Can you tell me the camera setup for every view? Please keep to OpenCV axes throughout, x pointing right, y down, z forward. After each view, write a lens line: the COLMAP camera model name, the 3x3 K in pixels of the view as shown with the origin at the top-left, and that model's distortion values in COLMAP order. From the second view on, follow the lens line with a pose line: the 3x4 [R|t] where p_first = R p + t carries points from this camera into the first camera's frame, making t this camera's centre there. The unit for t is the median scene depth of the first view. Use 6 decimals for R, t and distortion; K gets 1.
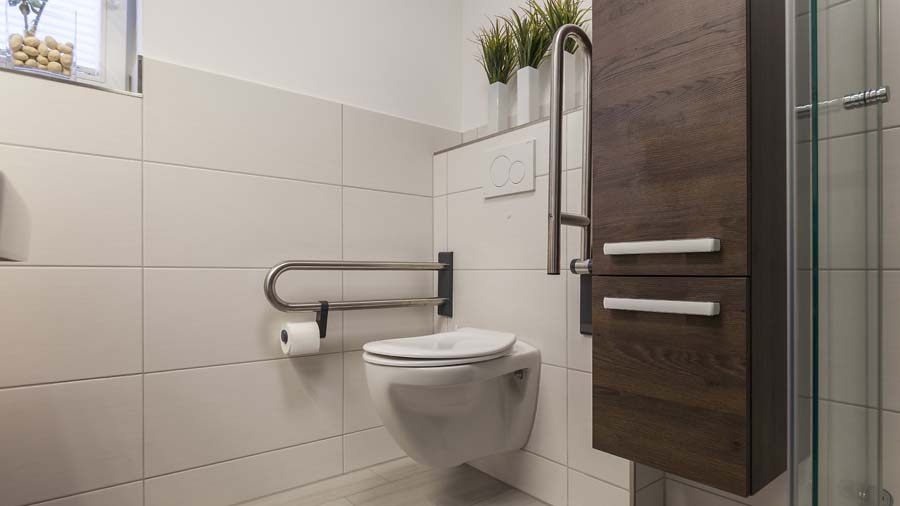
lens RADIAL K [[485.6, 0, 461.3], [0, 485.6, 277.6], [0, 0, 1]] dist [0.002834, -0.010049]
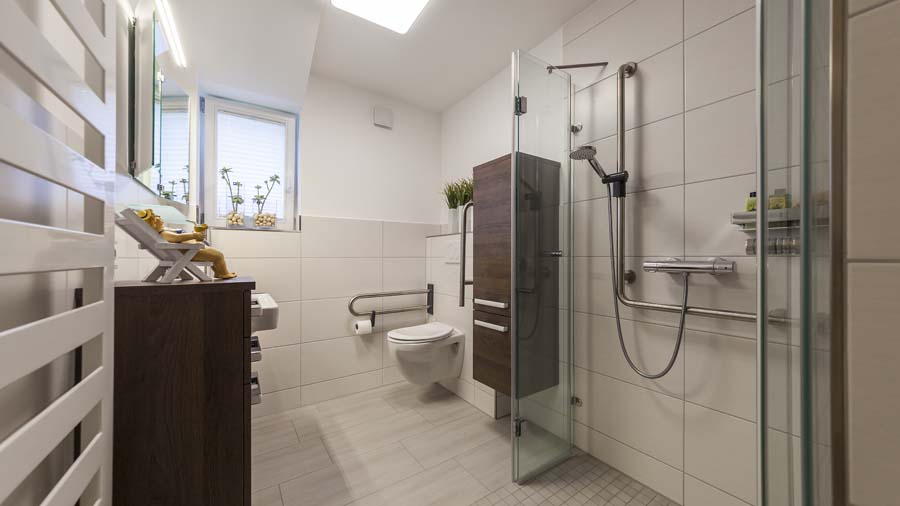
lens RADIAL K [[316.2, 0, 450.0], [0, 316.2, 253.0], [0, 0, 1]] dist [0.012515, 0.000053]
pose [[0.994934, -0.004908, -0.100414, 0.248895], [0.003142, 0.999838, -0.017739, -0.210964], [0.100485, 0.017334, 0.994788, -0.504545]]
